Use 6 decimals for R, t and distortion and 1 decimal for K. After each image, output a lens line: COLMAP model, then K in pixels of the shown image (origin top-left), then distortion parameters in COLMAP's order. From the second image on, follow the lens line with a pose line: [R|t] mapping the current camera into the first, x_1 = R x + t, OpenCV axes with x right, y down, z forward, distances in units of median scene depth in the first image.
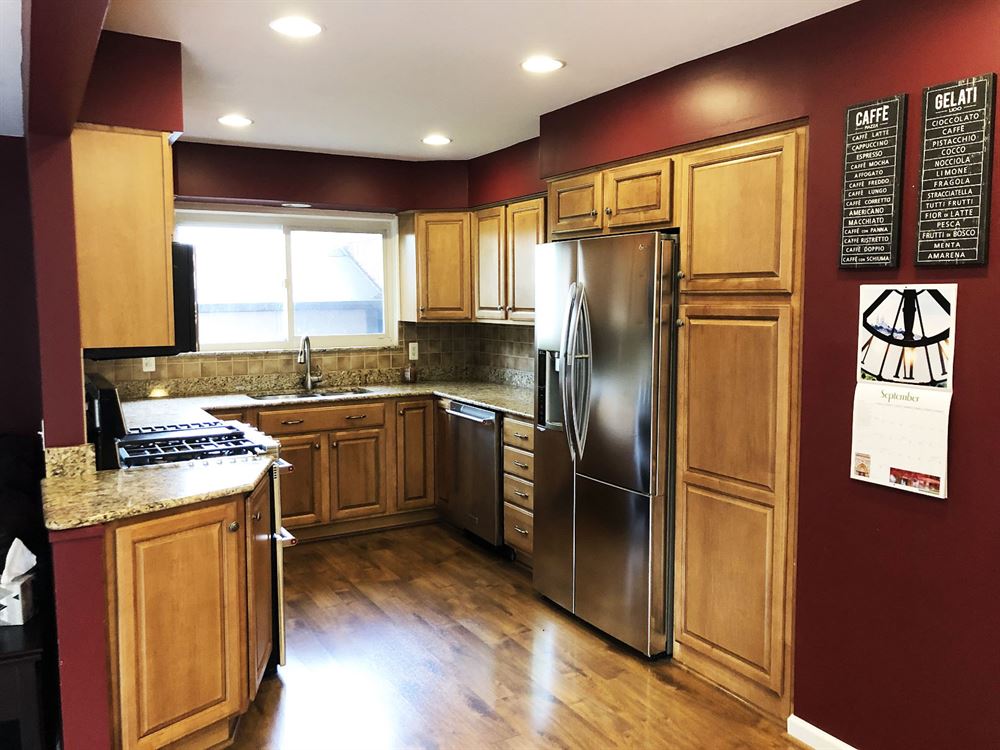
lens RADIAL K [[830.8, 0, 498.6], [0, 830.8, 375.0], [0, 0, 1]] dist [0.045882, 0.000308]
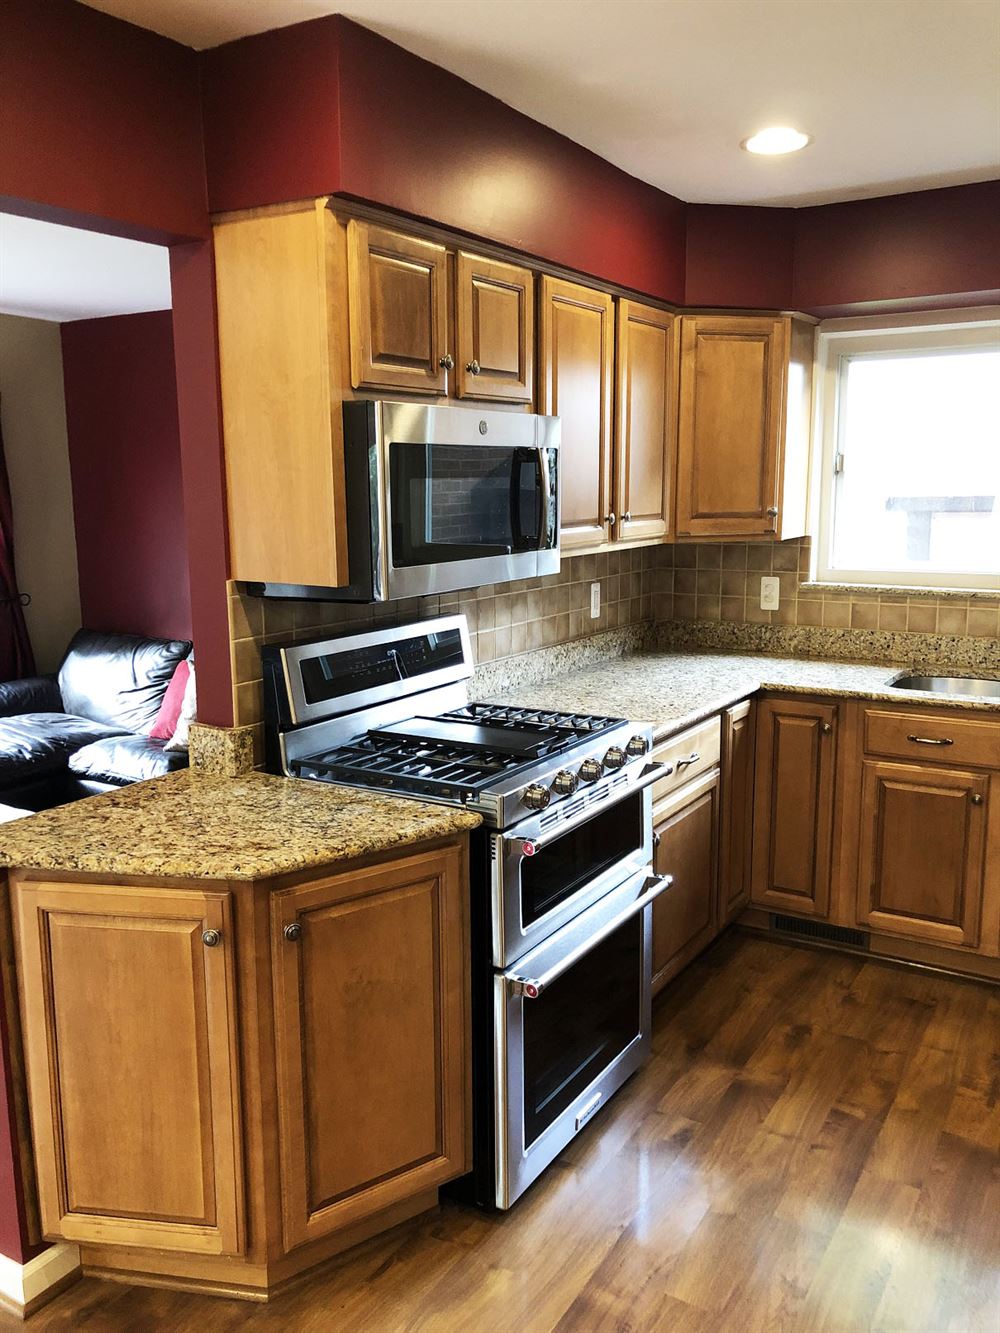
lens RADIAL K [[1107.4, 0, 500.9], [0, 1107.4, 669.1], [0, 0, 1]] dist [0.045882, 0.000308]
pose [[0.492643, 0.151650, -0.856916, 0.328588], [-0.079917, 0.988422, 0.128978, -0.087138], [0.866554, 0.004942, 0.499058, 0.726272]]
